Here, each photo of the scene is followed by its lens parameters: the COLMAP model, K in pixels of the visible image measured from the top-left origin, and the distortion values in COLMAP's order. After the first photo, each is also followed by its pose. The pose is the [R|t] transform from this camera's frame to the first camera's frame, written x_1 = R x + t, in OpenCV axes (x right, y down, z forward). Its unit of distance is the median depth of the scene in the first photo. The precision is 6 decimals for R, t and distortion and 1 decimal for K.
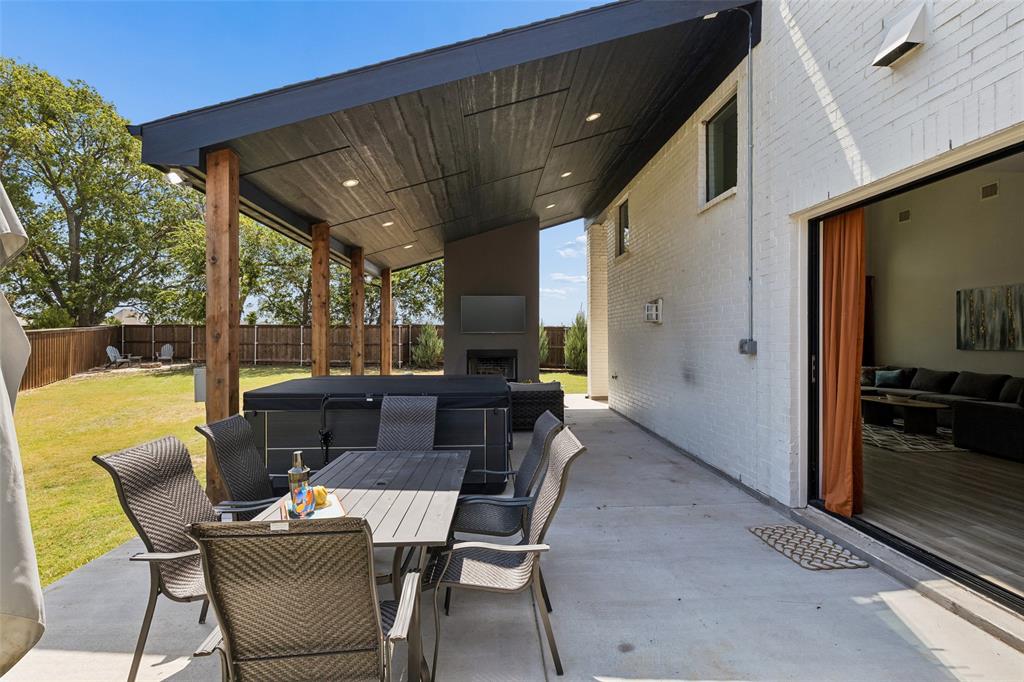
lens RADIAL K [[487.2, 0, 518.7], [0, 487.2, 338.7], [0, 0, 1]] dist [0.002448, -0.001302]
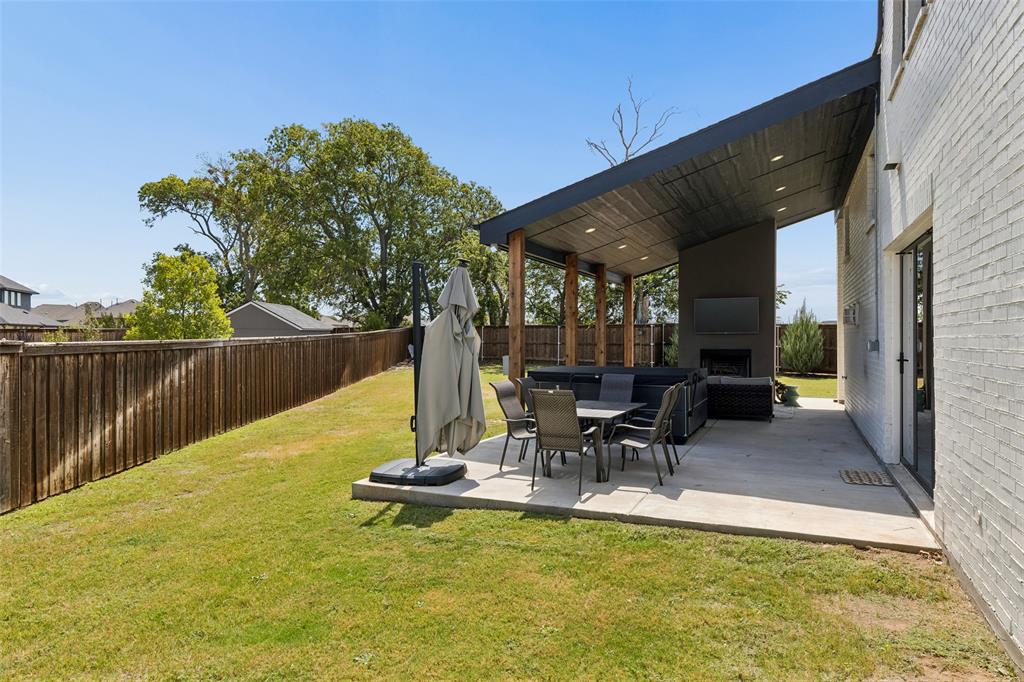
lens RADIAL K [[603.7, 0, 513.3], [0, 603.7, 339.1], [0, 0, 1]] dist [-0.000528, 0.000043]
pose [[0.880591, 0.001190, -0.473876, 0.081388], [-0.000275, 0.999998, 0.002000, -0.001185], [0.473877, -0.001631, 0.880589, -0.183143]]
